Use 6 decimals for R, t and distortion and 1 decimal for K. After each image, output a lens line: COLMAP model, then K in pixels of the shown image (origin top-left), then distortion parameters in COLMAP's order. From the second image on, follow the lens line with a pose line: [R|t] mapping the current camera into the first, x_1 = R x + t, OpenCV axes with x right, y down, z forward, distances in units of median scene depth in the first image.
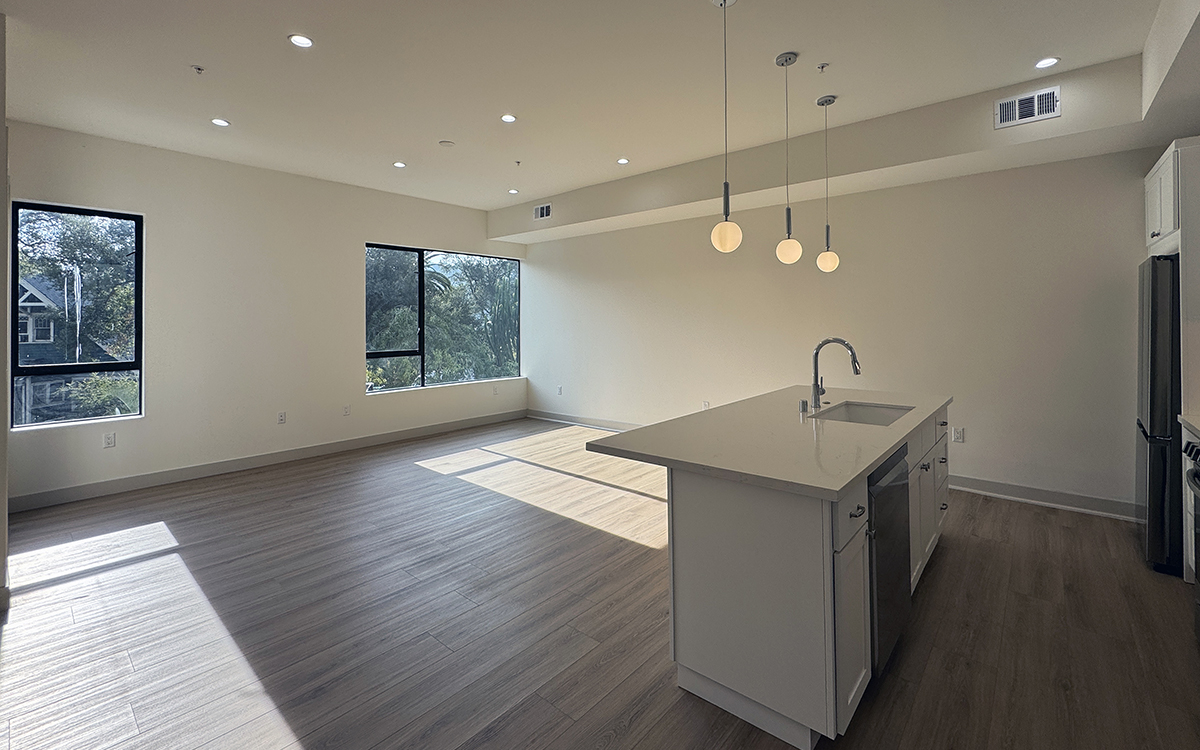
lens RADIAL K [[708.0, 0, 601.1], [0, 708.0, 354.1], [0, 0, 1]] dist [0.000677, 0.000151]
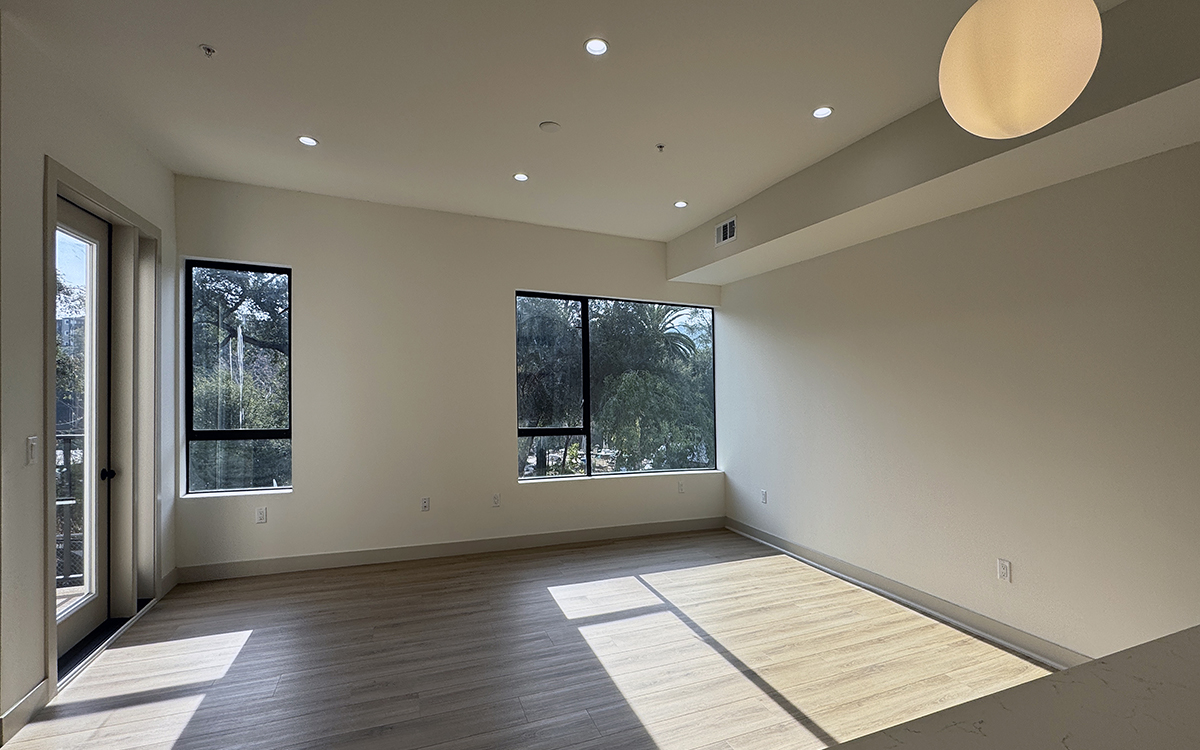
lens RADIAL K [[708.0, 0, 601.1], [0, 708.0, 354.1], [0, 0, 1]] dist [0.000677, 0.000151]
pose [[0.923261, -0.001595, -0.384169, 0.056553], [-0.033534, 0.995840, -0.084727, -0.021412], [0.382706, 0.091108, 0.919367, 0.299387]]
